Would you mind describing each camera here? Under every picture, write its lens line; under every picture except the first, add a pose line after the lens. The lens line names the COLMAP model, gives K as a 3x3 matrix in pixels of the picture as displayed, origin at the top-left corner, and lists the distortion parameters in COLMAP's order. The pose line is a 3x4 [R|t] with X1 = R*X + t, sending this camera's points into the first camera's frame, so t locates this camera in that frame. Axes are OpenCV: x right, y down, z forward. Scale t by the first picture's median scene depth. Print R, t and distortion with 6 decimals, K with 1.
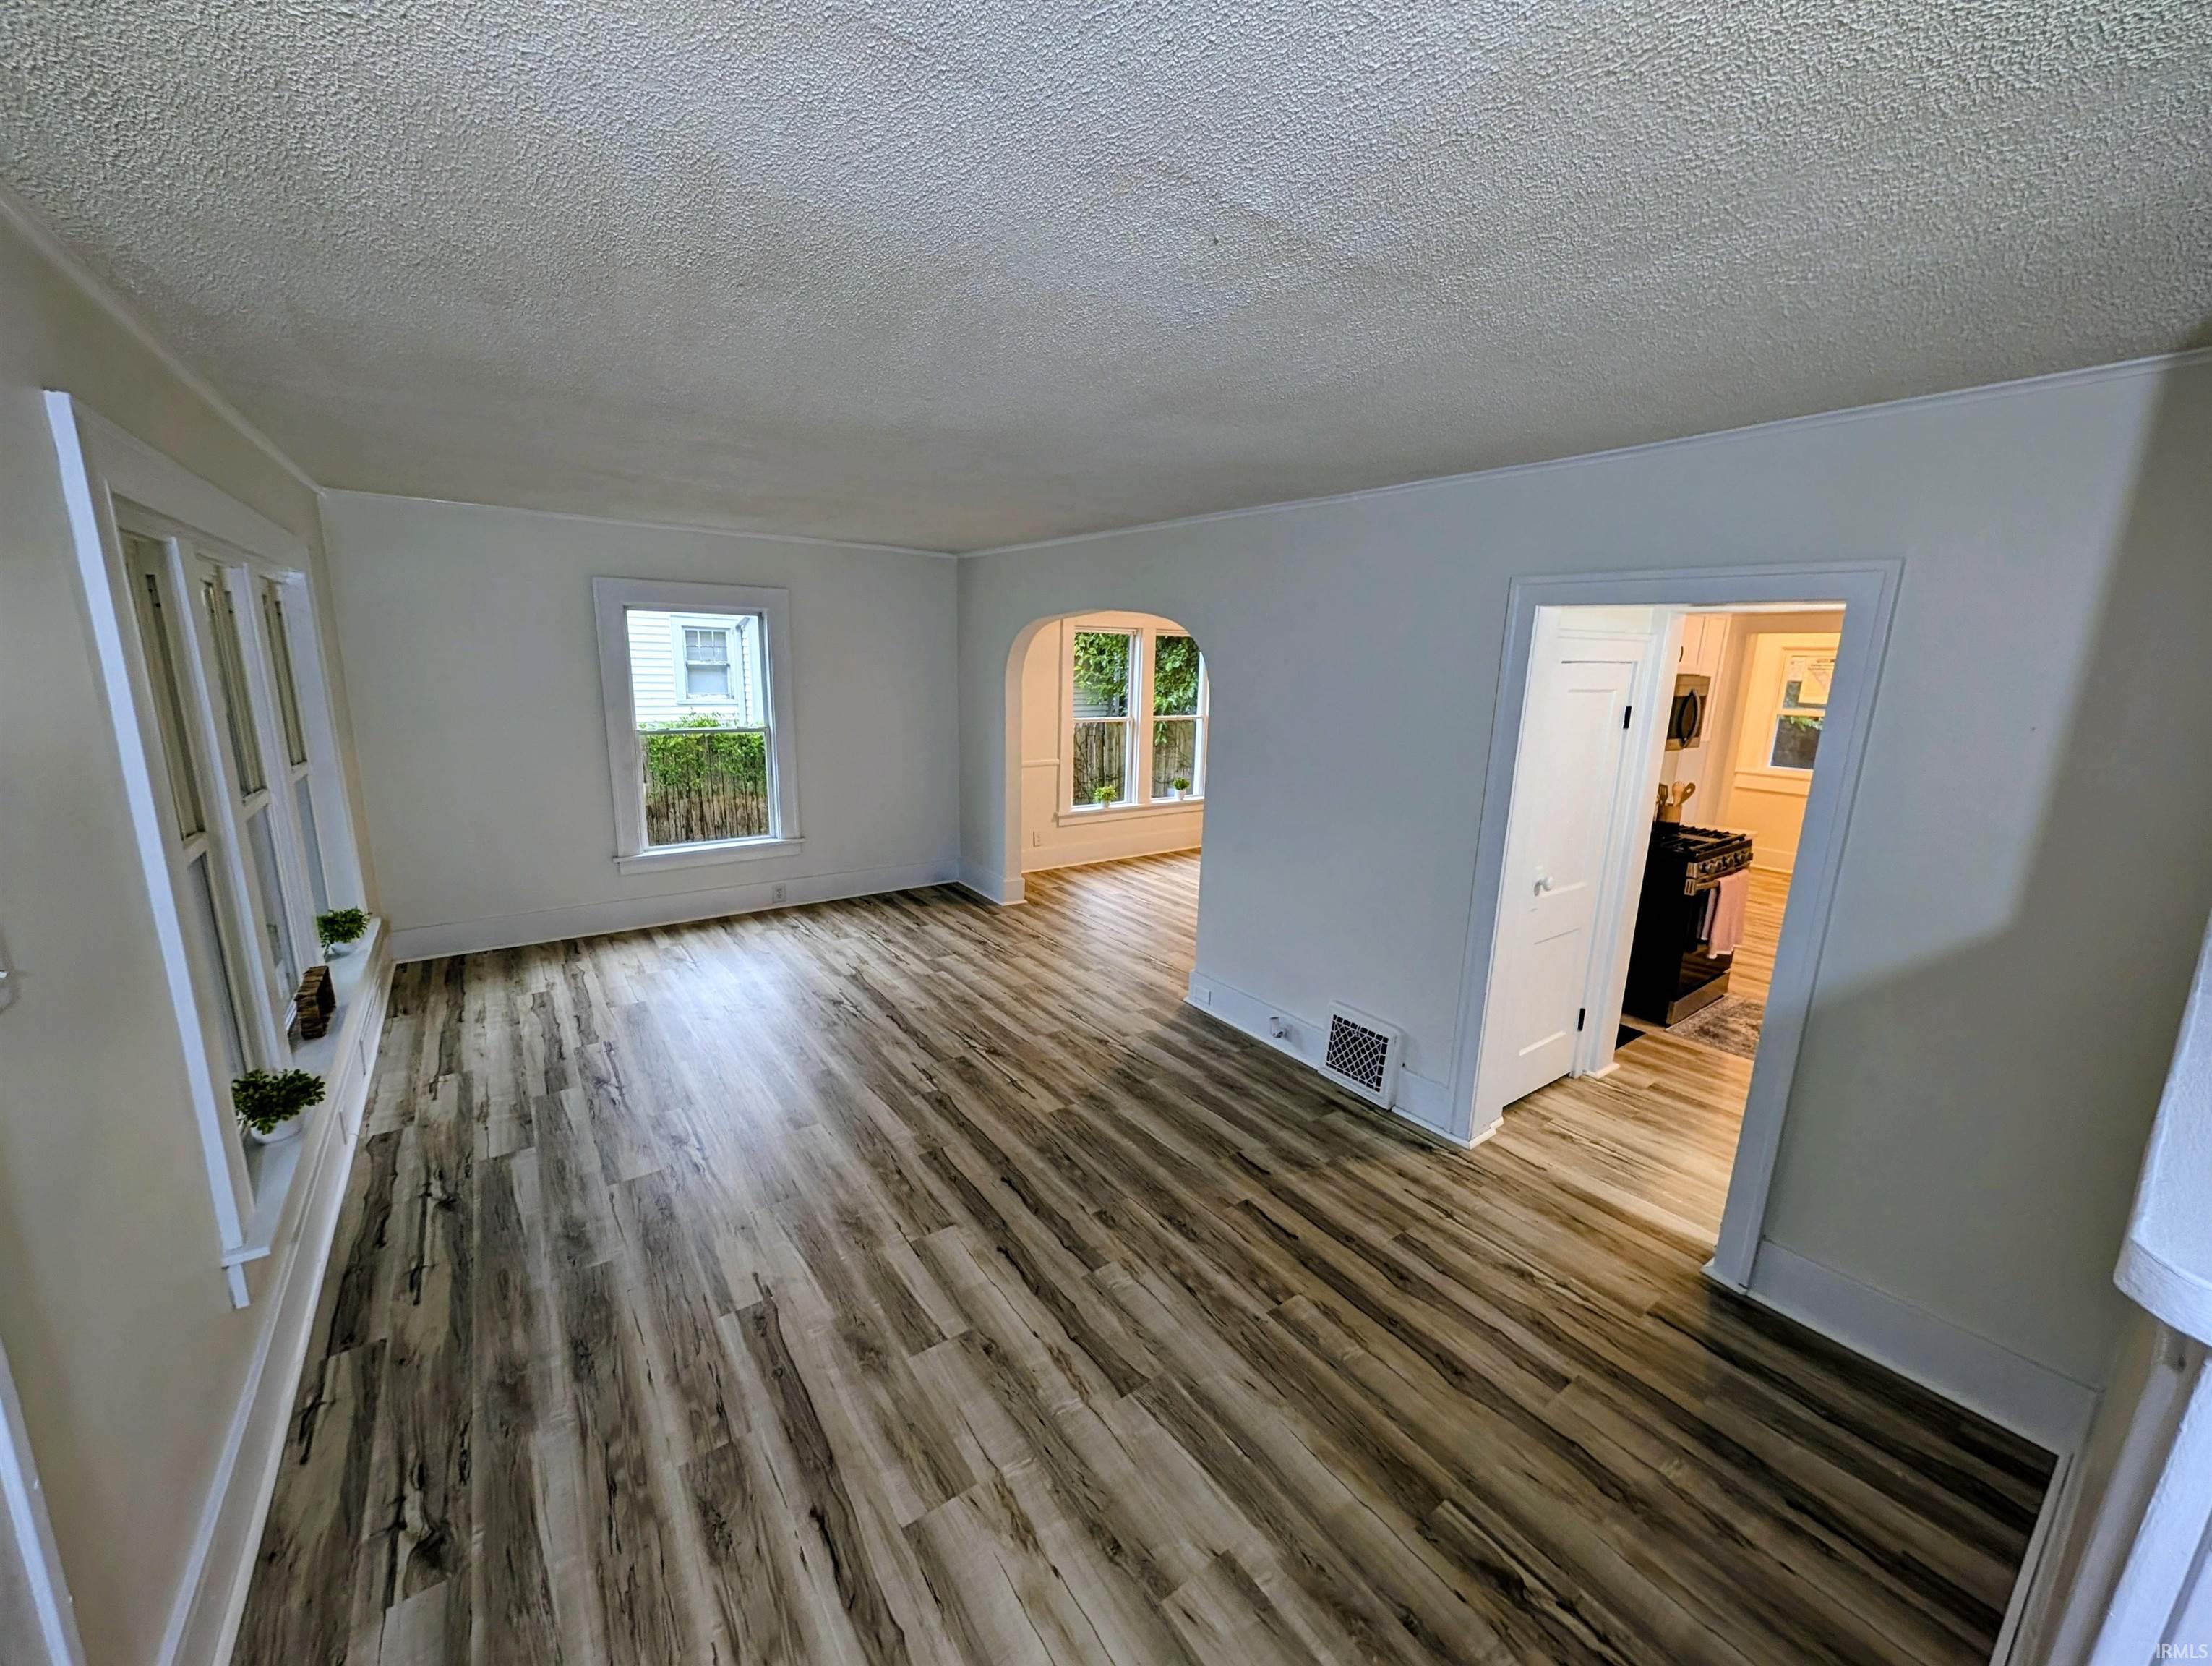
lens RADIAL K [[850.5, 0, 1098.1], [0, 850.5, 833.5], [0, 0, 1]] dist [0.000533, 0.000418]
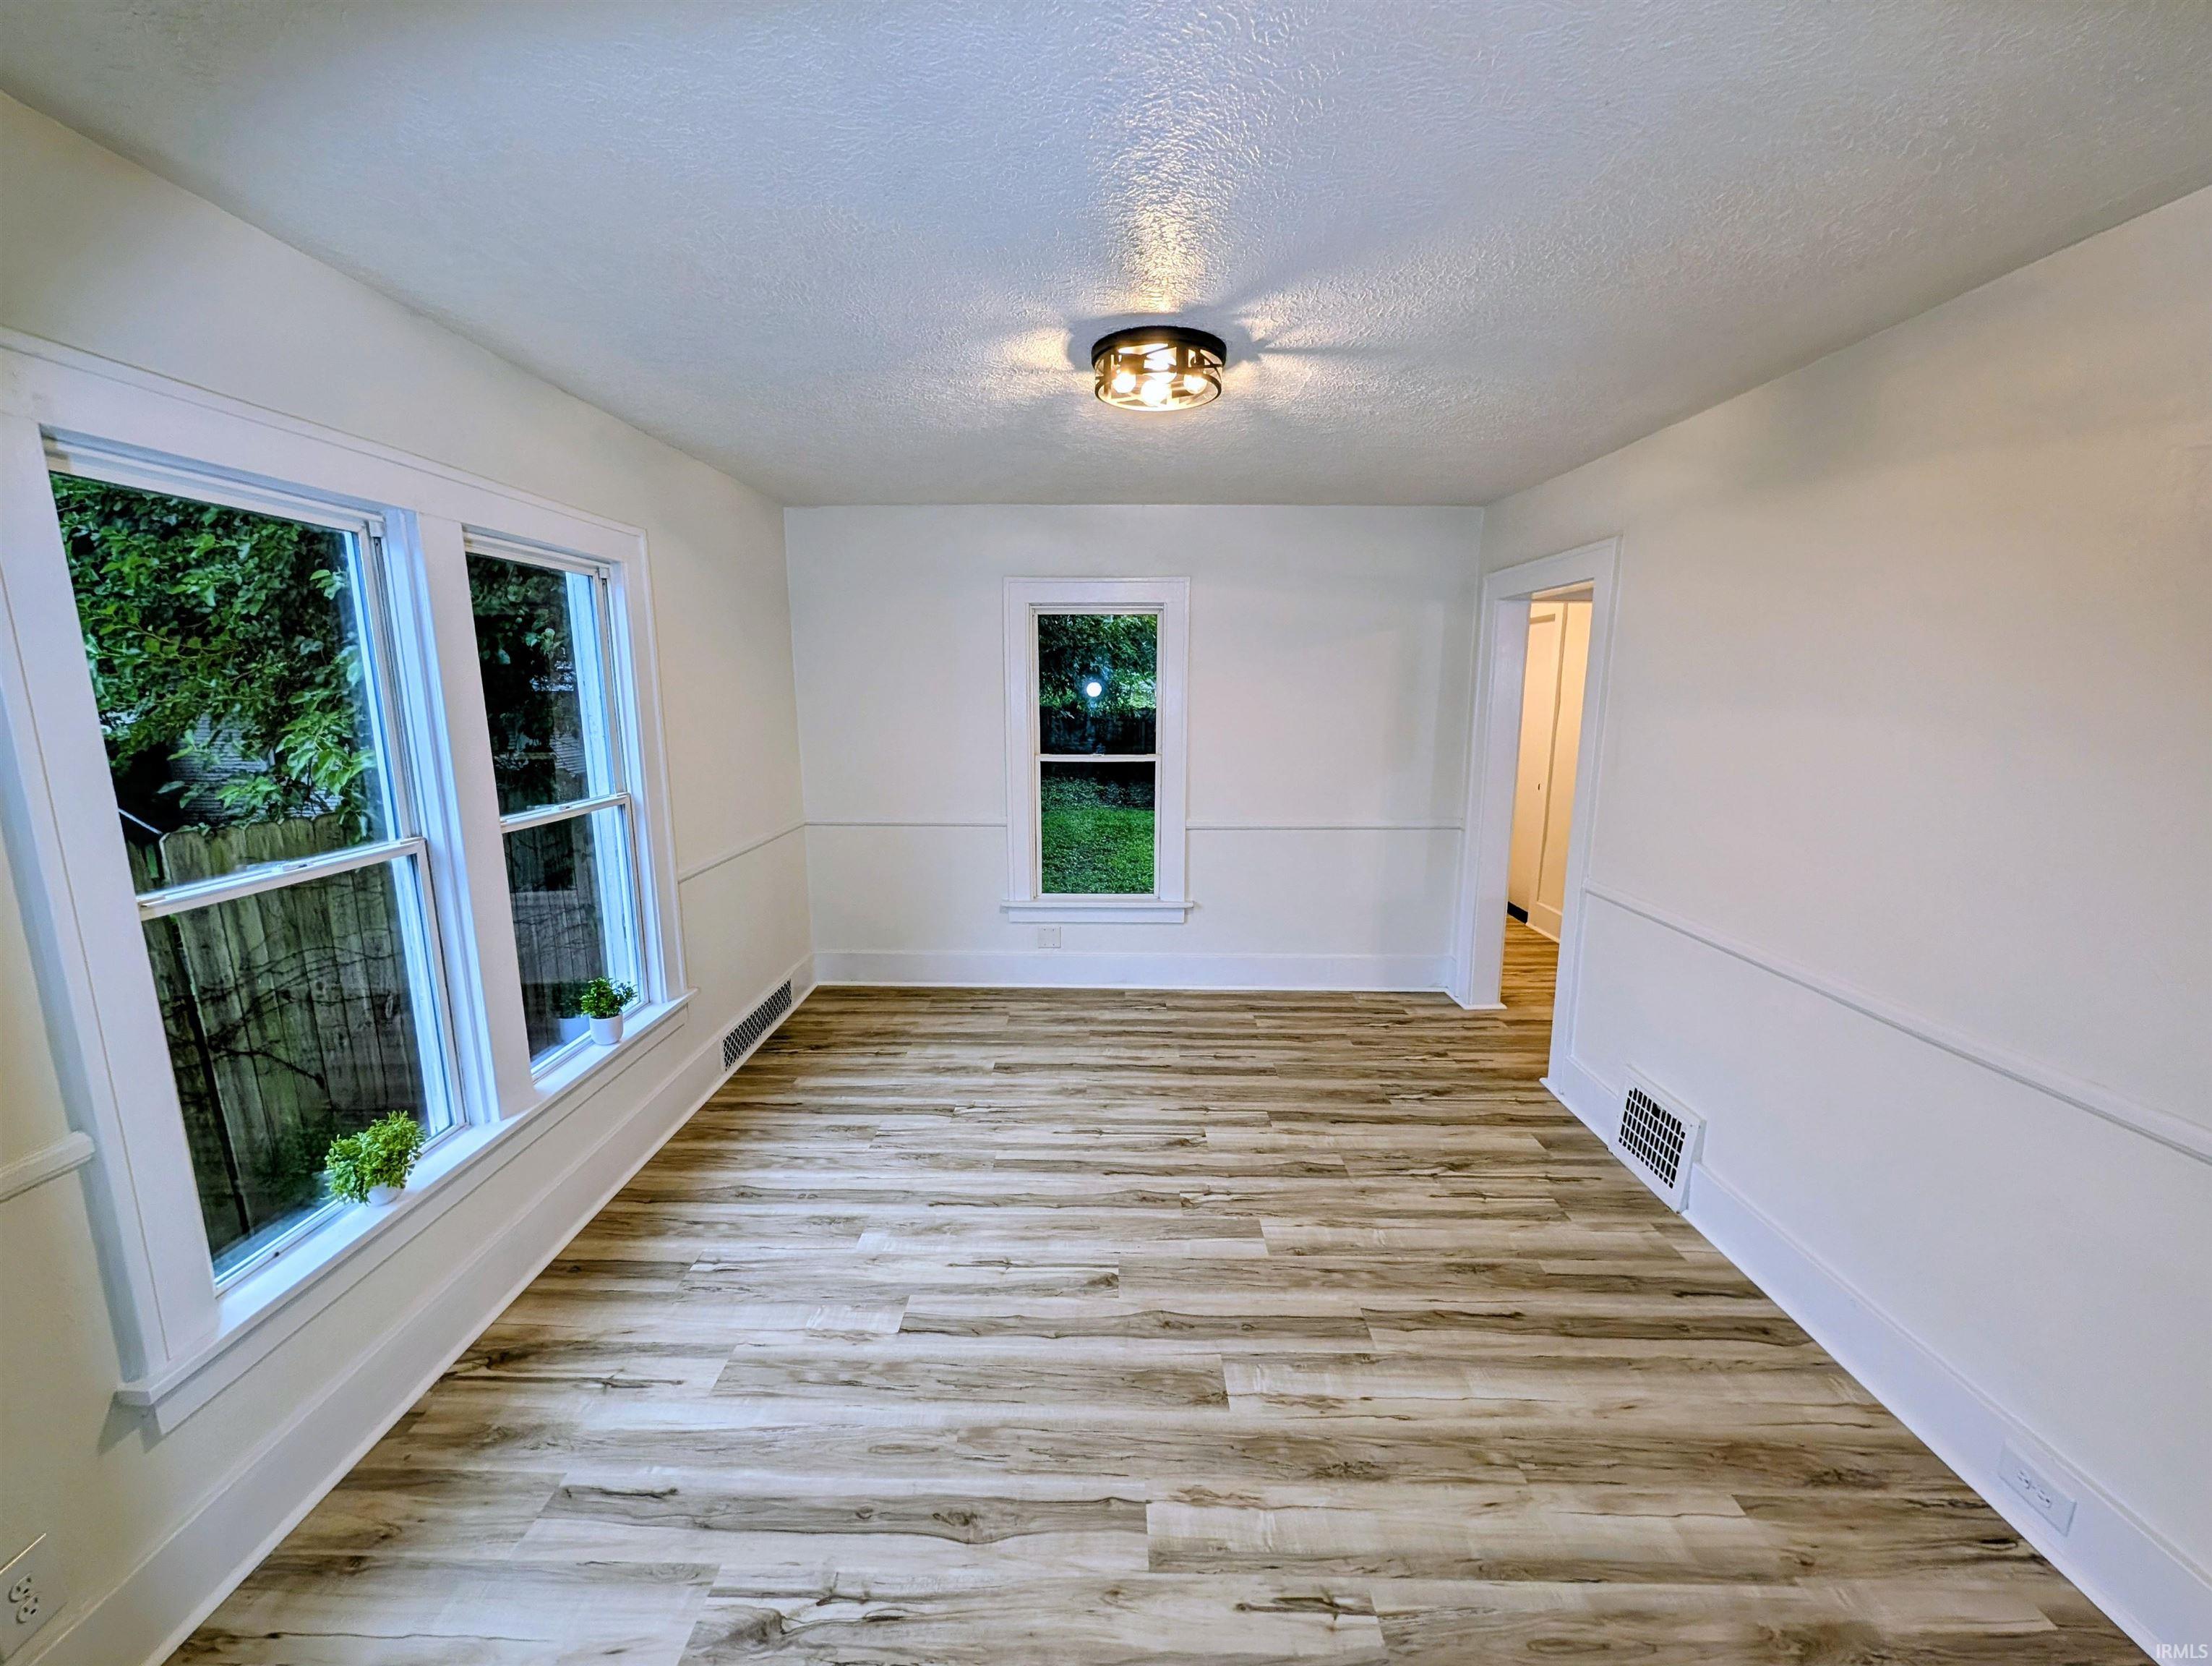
lens RADIAL K [[850.5, 0, 1098.1], [0, 850.5, 833.5], [0, 0, 1]] dist [0.000533, 0.000418]
pose [[0.593240, -0.165496, 0.787831, -0.100046], [0.178900, 0.981272, 0.071419, -0.251677], [-0.784896, 0.098574, 0.611737, 1.400605]]
